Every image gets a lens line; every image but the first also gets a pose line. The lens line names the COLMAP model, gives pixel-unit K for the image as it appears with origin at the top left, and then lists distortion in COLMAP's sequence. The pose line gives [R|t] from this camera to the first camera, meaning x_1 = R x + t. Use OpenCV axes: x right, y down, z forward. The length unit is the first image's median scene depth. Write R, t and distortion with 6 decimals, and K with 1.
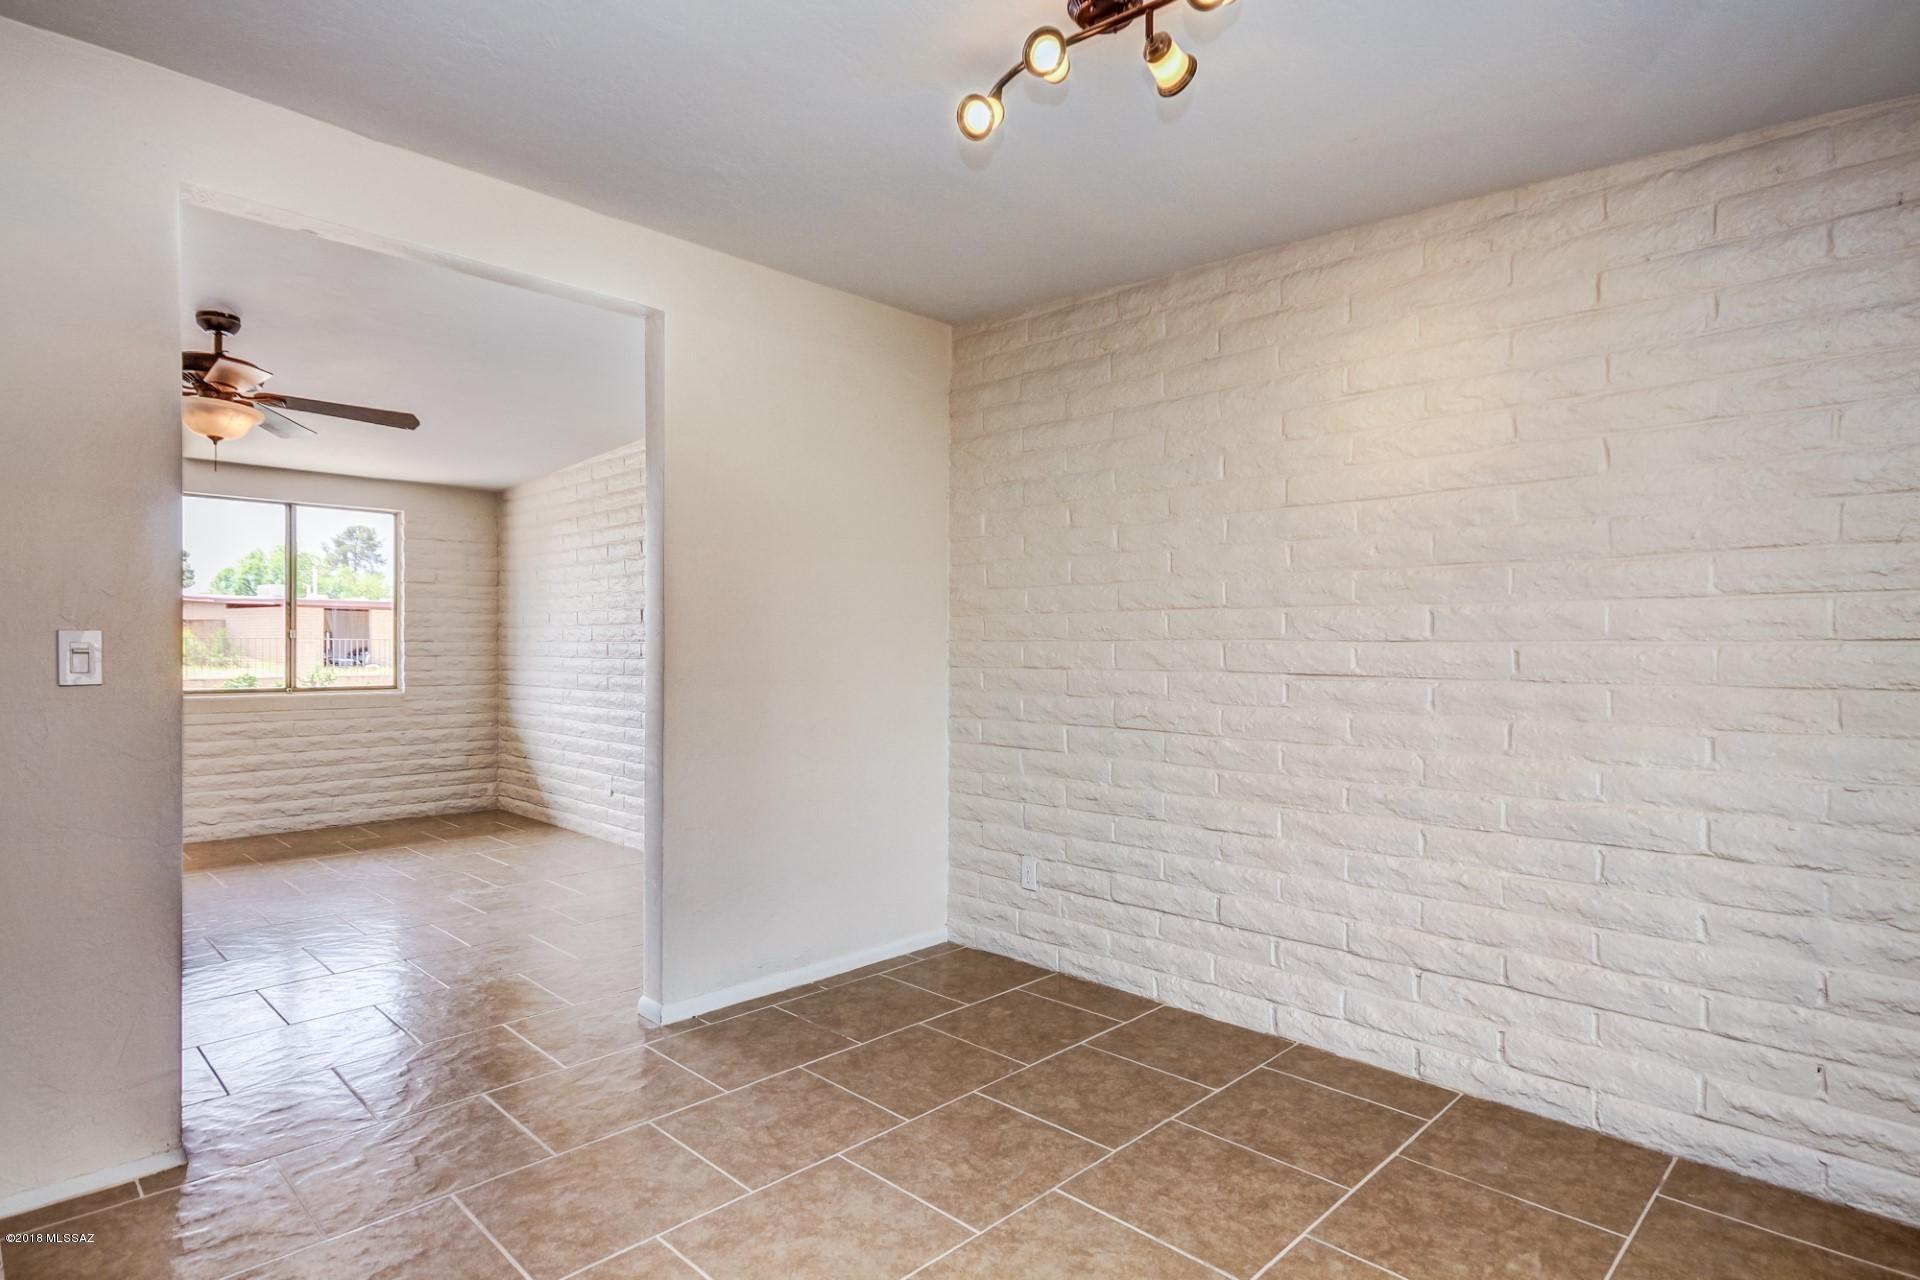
lens RADIAL K [[1001.5, 0, 963.6], [0, 1001.5, 639.0], [0, 0, 1]] dist [0.010214, 0.001168]
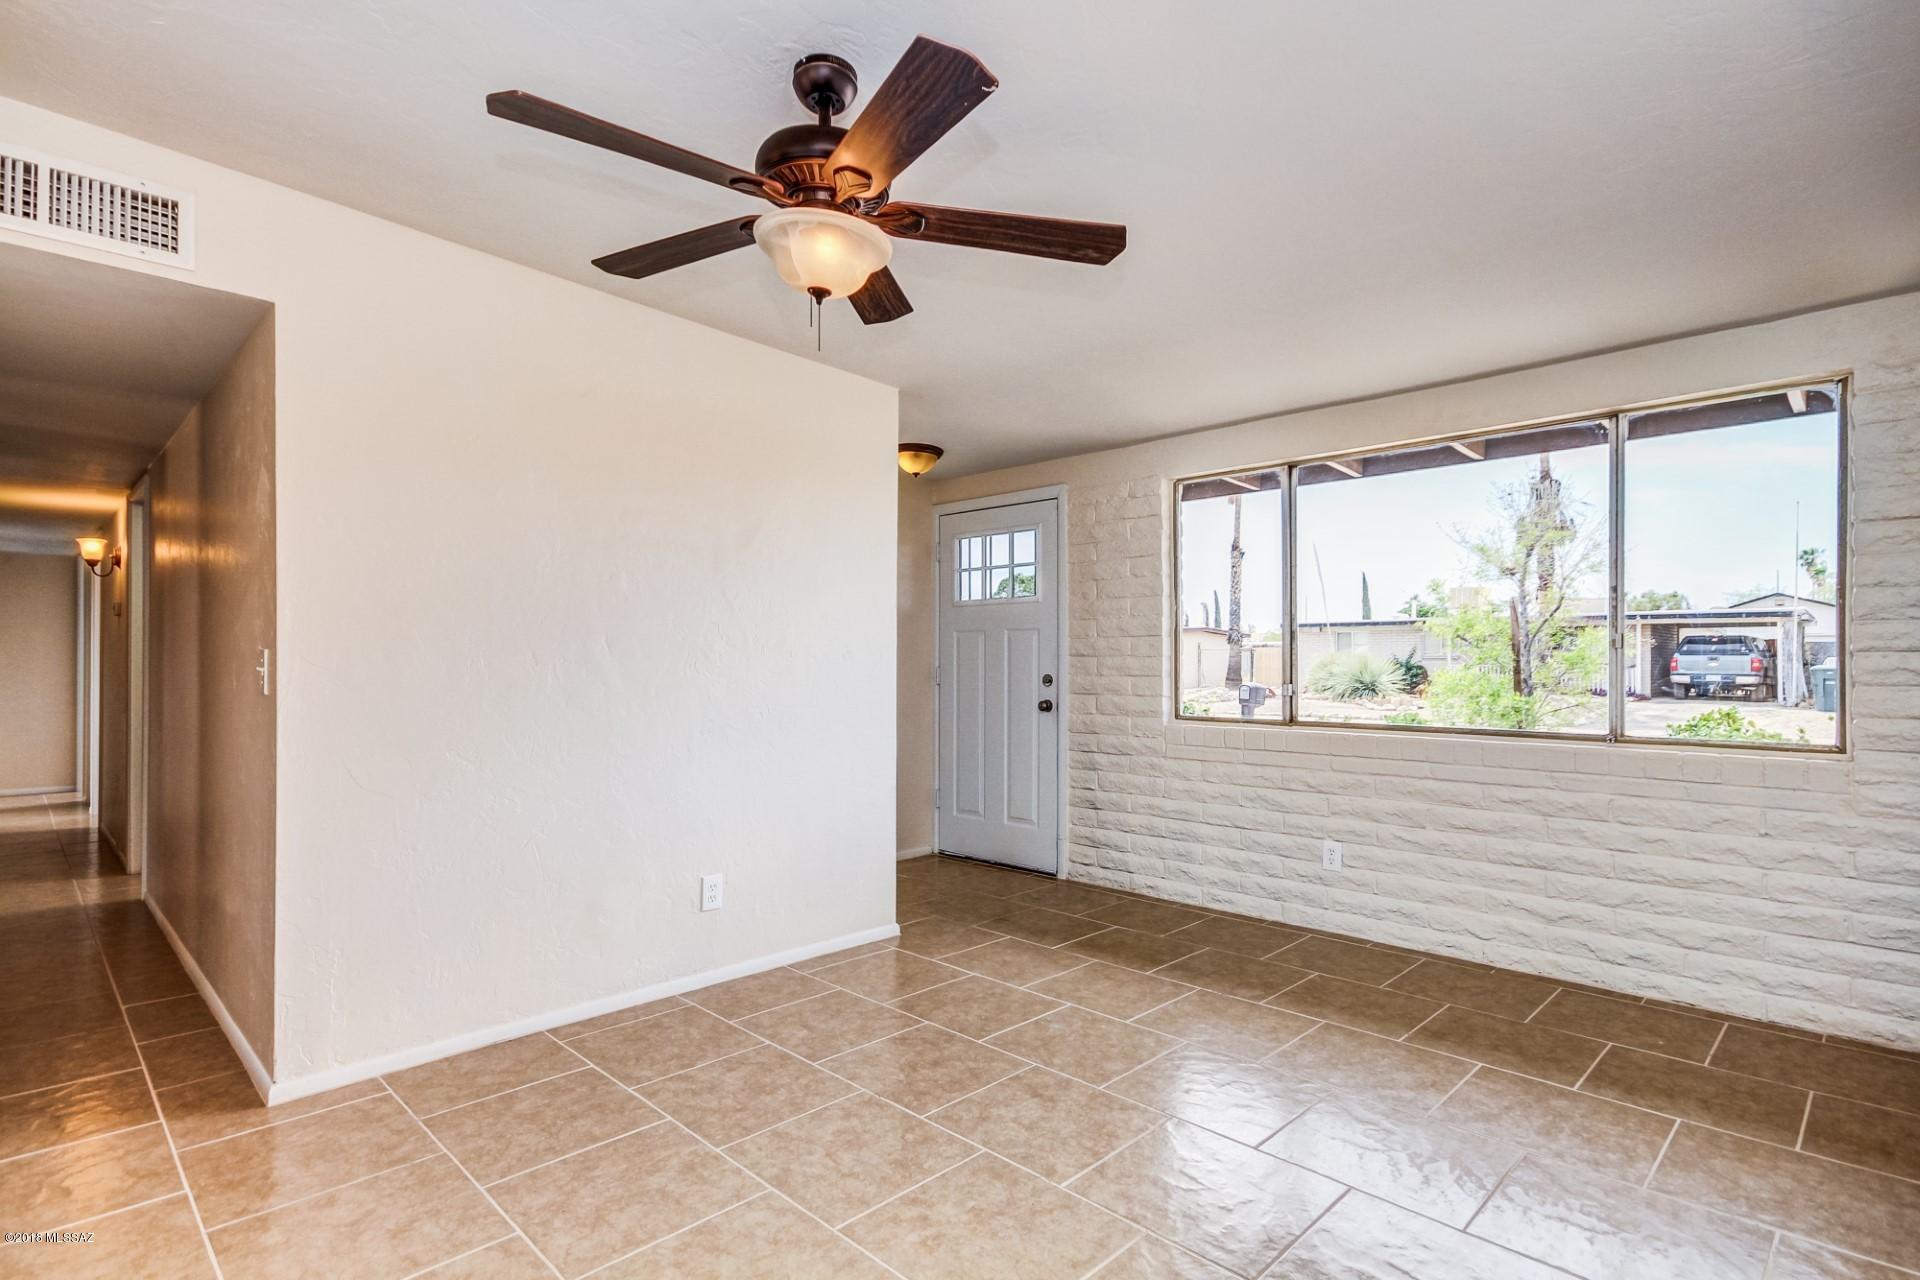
lens RADIAL K [[1001.5, 0, 966.6], [0, 1001.5, 662.0], [0, 0, 1]] dist [0.010214, 0.001168]
pose [[-0.003423, 0.001955, -0.999992, -0.097070], [0.001659, 0.999997, 0.001949, 0.005527], [0.999993, -0.001652, -0.003426, 0.608423]]
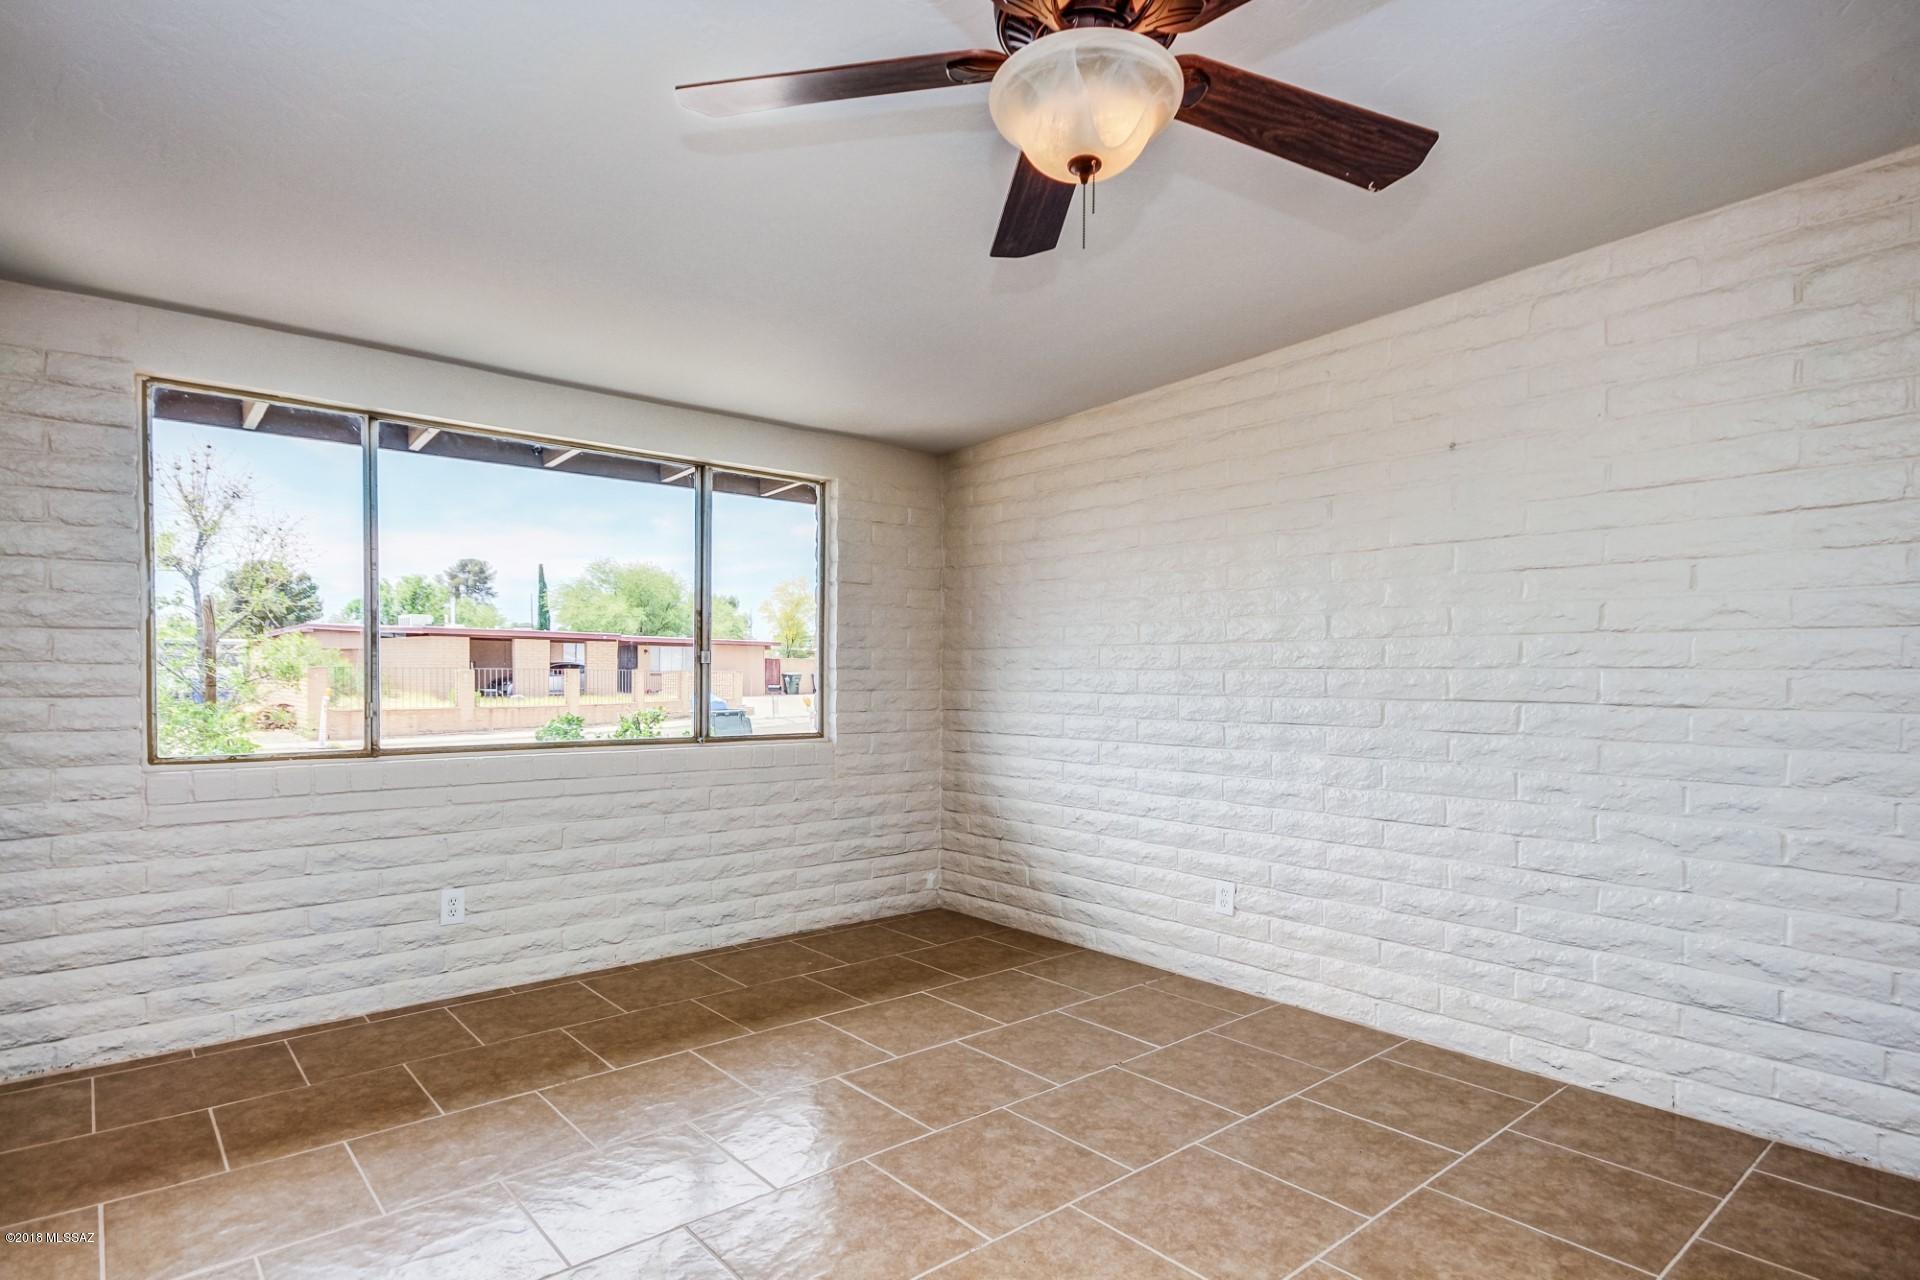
lens RADIAL K [[1001.5, 0, 985.1], [0, 1001.5, 704.2], [0, 0, 1]] dist [0.010214, 0.001168]
pose [[0.997793, 0.007676, -0.065955, -0.416841], [-0.005602, 0.999486, 0.031573, 0.004609], [0.066164, -0.031134, 0.997323, 0.329828]]
